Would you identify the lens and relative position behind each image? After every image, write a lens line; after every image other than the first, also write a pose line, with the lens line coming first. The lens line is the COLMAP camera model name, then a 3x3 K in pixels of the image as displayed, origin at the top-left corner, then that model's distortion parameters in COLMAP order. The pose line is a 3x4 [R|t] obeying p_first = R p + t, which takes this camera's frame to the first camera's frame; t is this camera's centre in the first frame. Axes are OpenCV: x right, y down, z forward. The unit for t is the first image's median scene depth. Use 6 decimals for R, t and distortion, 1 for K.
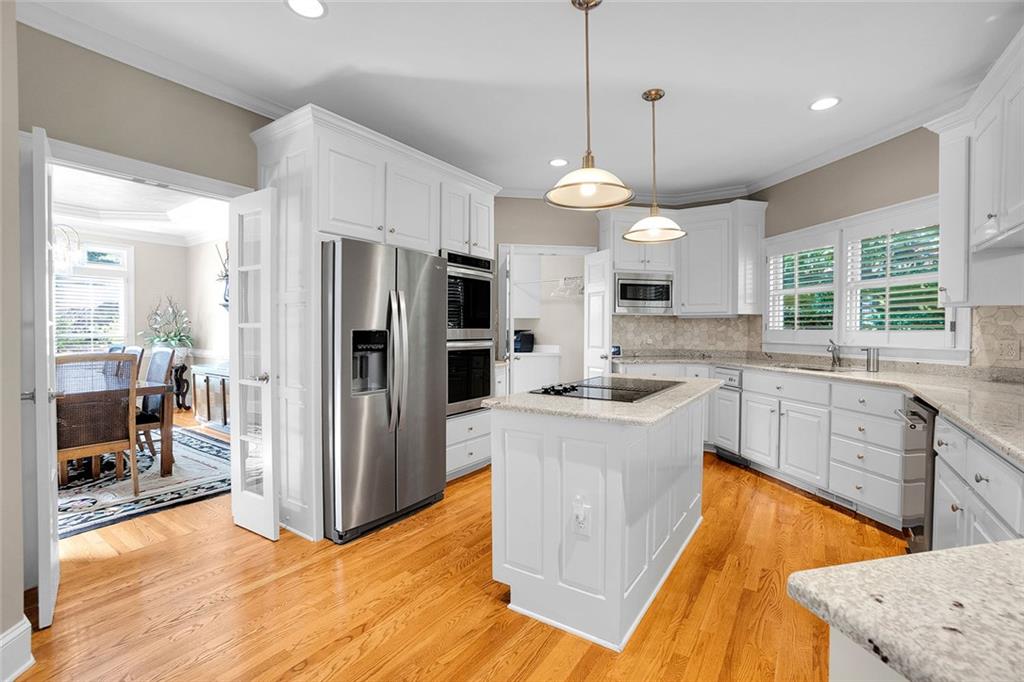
lens RADIAL K [[464.9, 0, 510.9], [0, 464.9, 342.0], [0, 0, 1]] dist [-0.035232, 0.001842]
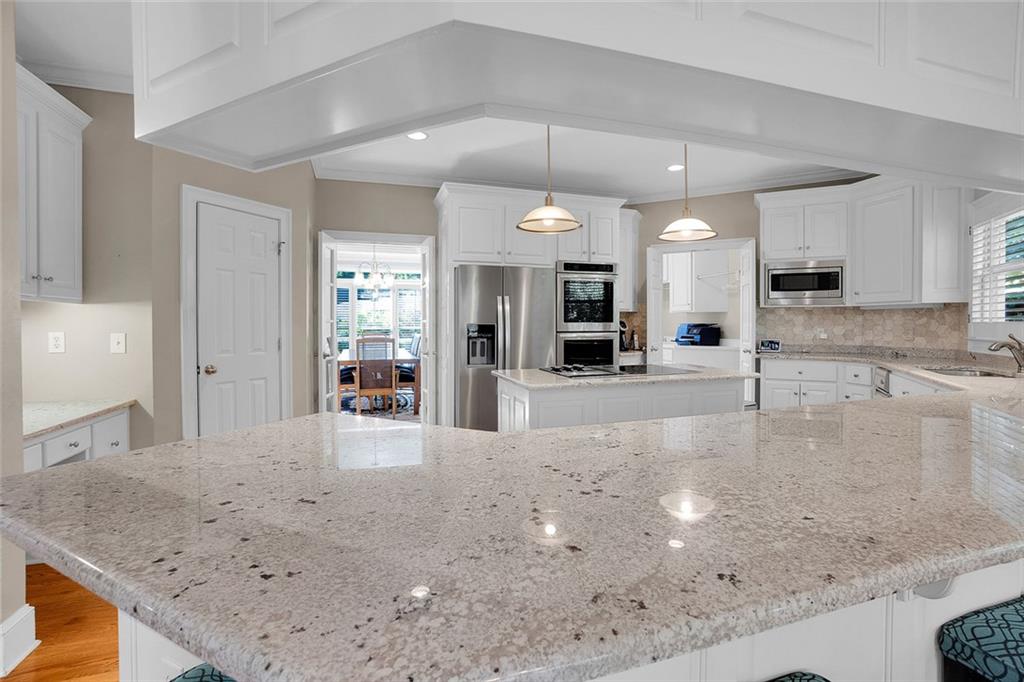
lens RADIAL K [[464.9, 0, 510.5], [0, 464.9, 343.1], [0, 0, 1]] dist [-0.035232, 0.001842]
pose [[0.784970, 0.022195, -0.619136, 0.412274], [-0.011997, 0.999715, 0.020628, 0.001802], [0.619418, -0.008764, 0.785013, -0.068764]]
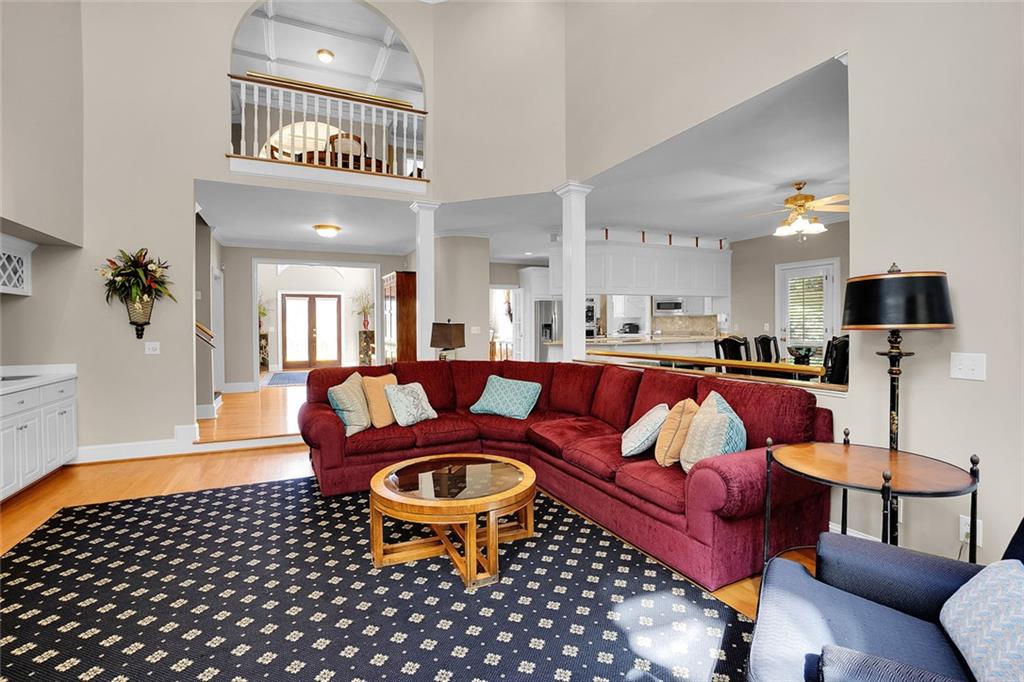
lens RADIAL K [[464.9, 0, 512.5], [0, 464.9, 336.1], [0, 0, 1]] dist [-0.035232, 0.001842]
pose [[0.865671, 0.004170, -0.500596, 0.799122], [-0.005016, 0.999987, -0.000345, 0.048153], [0.500588, 0.002810, 0.865681, -1.429212]]
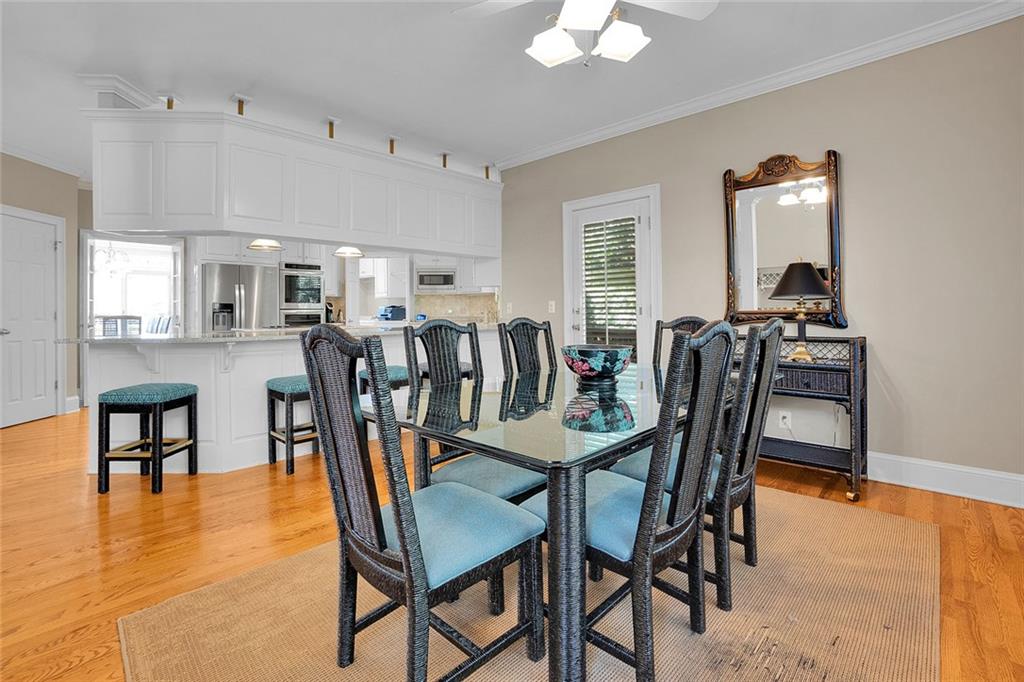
lens RADIAL K [[464.9, 0, 509.5], [0, 464.9, 322.8], [0, 0, 1]] dist [-0.035232, 0.001842]
pose [[0.985182, -0.003654, -0.171472, 0.844512], [0.003117, 0.999989, -0.003401, 0.048366], [0.171482, 0.002816, 0.985183, -0.550118]]
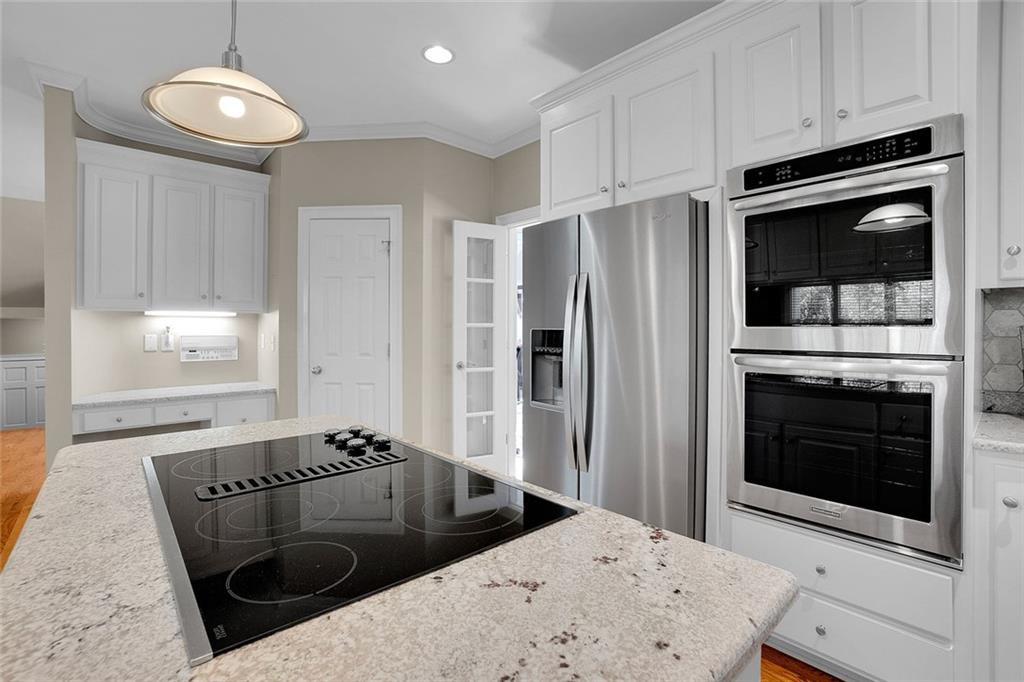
lens RADIAL K [[464.9, 0, 513.3], [0, 464.9, 335.0], [0, 0, 1]] dist [-0.035232, 0.001842]
pose [[-0.218325, 0.021018, -0.975650, 0.298441], [-0.015714, 0.999563, 0.025049, -0.021051], [0.975750, 0.020800, -0.217899, 0.662876]]
